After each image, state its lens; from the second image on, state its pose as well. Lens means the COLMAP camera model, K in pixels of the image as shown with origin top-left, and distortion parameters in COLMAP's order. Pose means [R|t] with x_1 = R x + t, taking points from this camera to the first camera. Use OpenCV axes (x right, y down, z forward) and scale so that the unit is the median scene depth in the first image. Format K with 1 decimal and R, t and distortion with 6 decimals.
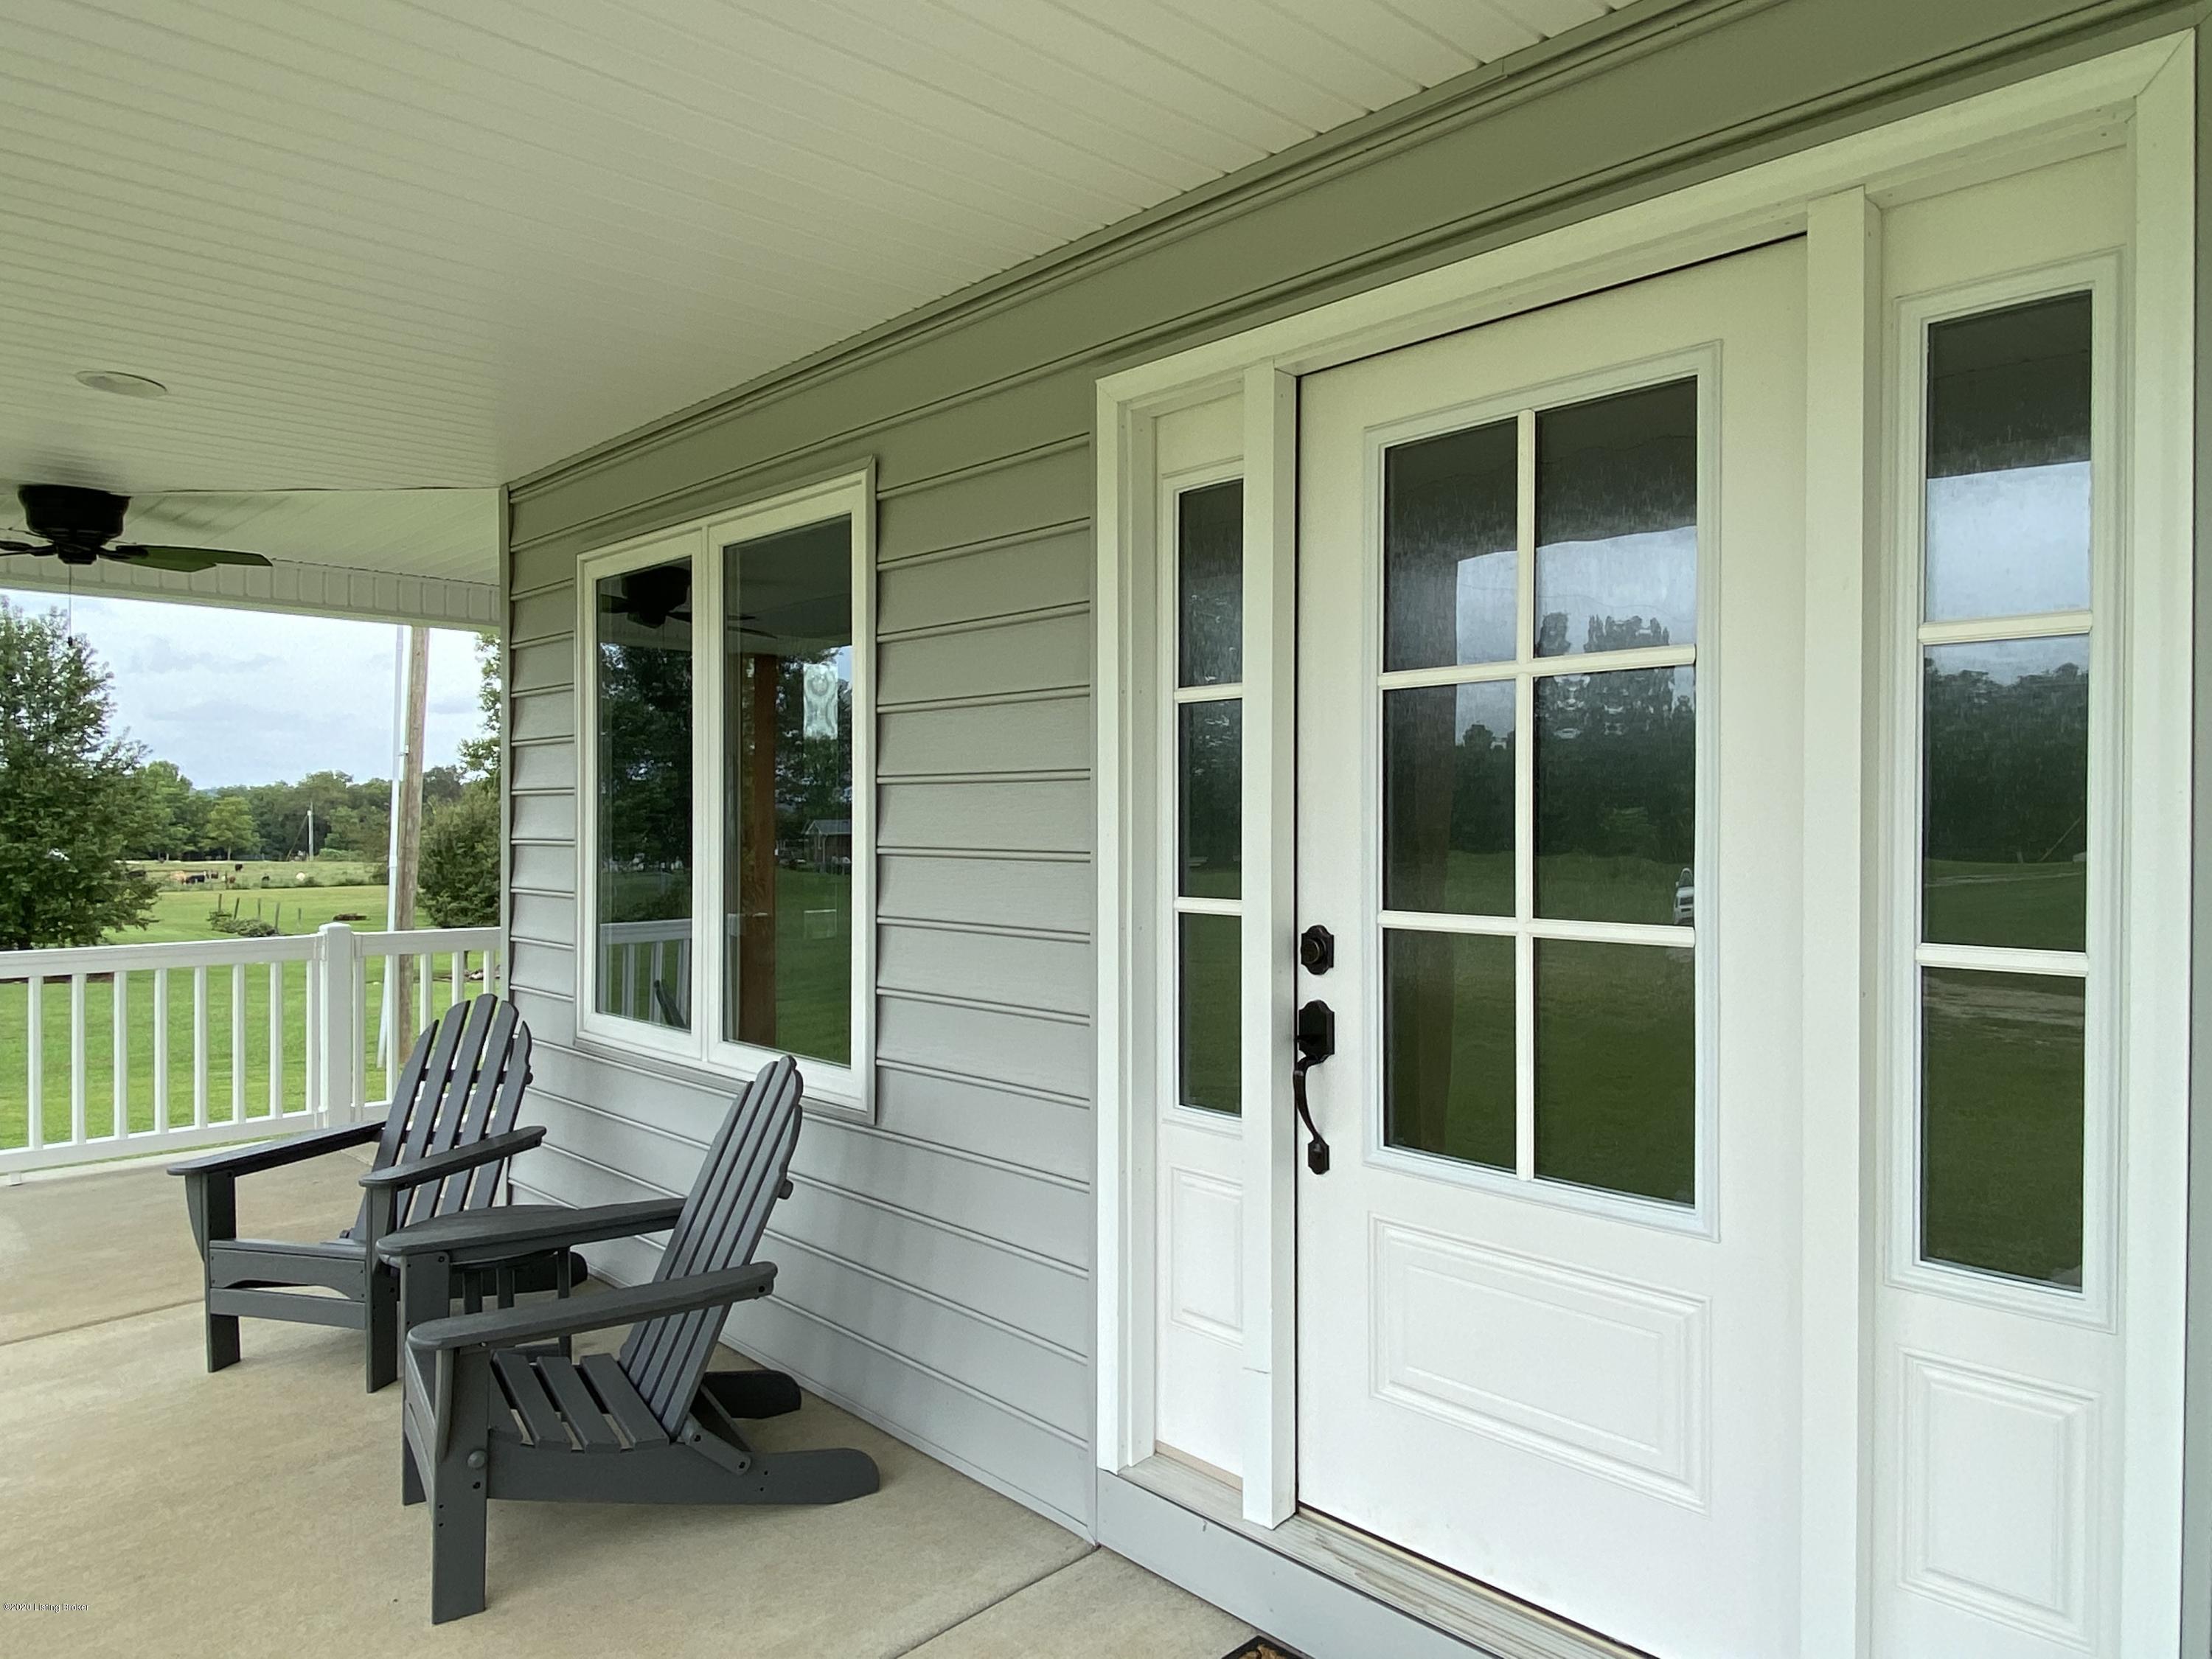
lens RADIAL K [[1417.7, 0, 1103.0], [0, 1417.7, 820.2], [0, 0, 1]] dist [0.005317, -0.000532]
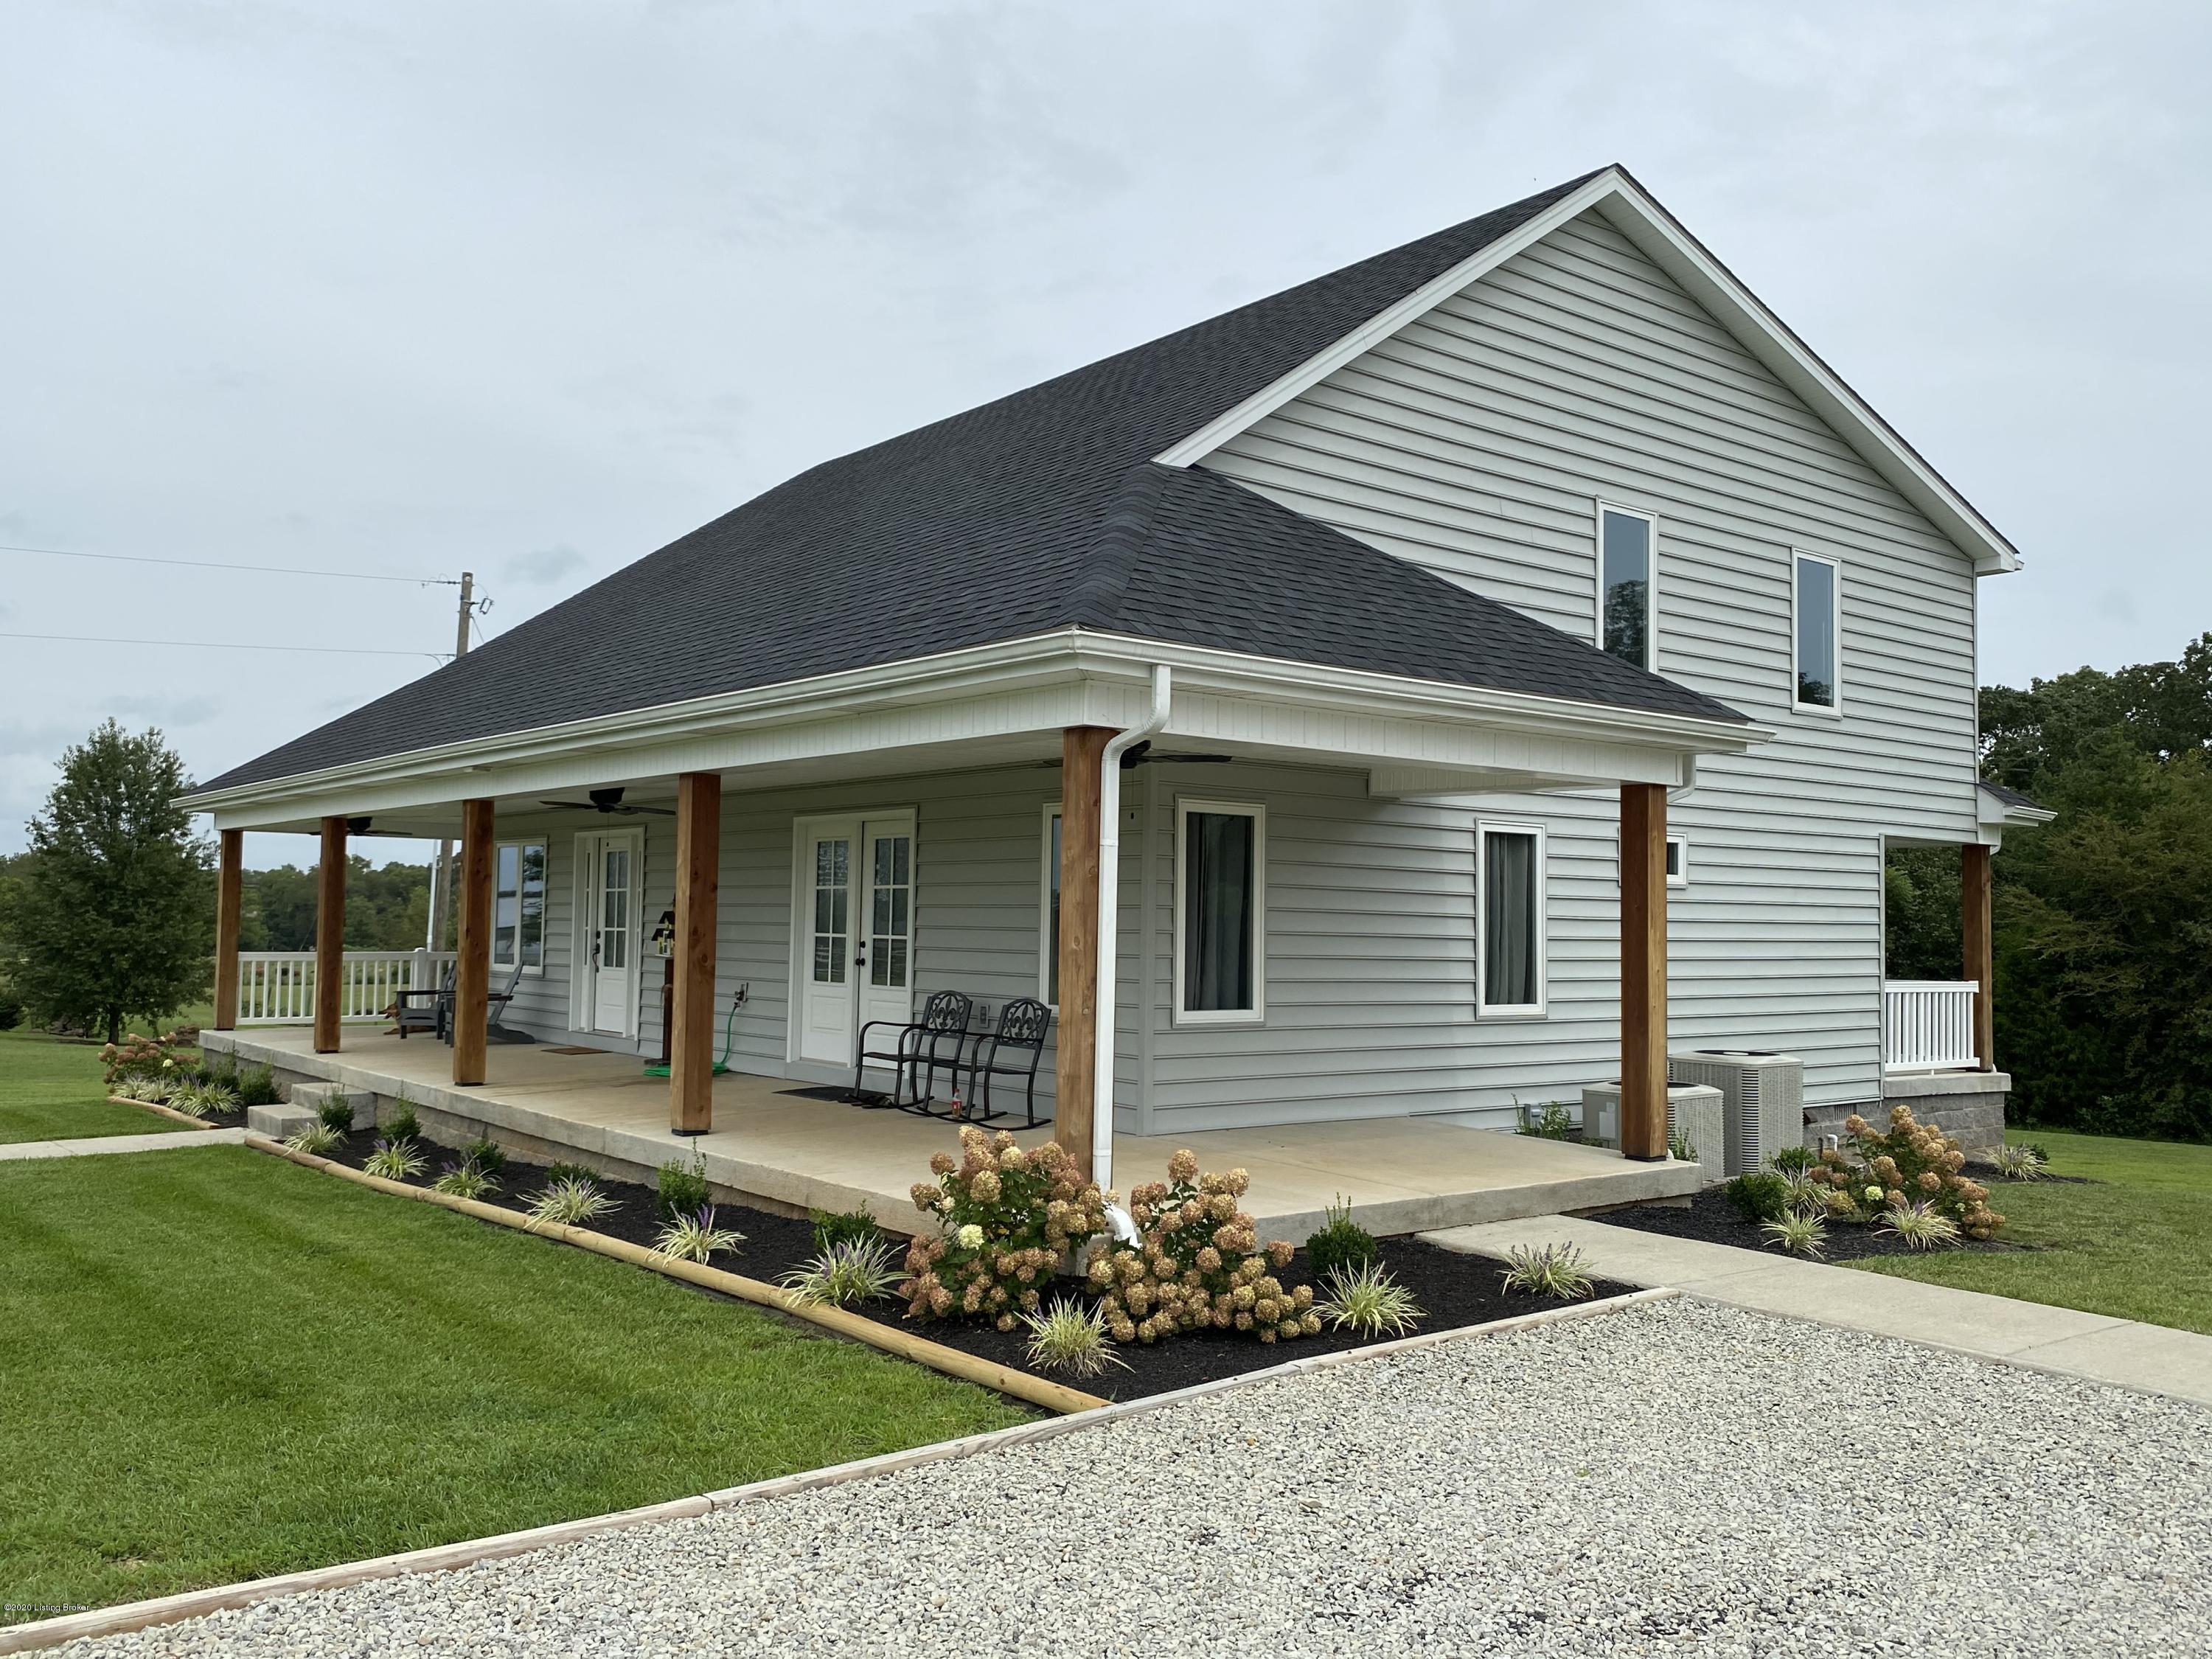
lens RADIAL K [[1817.7, 0, 1108.0], [0, 1817.7, 830.9], [0, 0, 1]] dist [-0.000171, -0.000097]
pose [[0.999156, 0.014477, -0.038442, 0.109608], [-0.016476, 0.998501, -0.052202, 0.001226], [0.037629, 0.052791, 0.997896, -0.466028]]
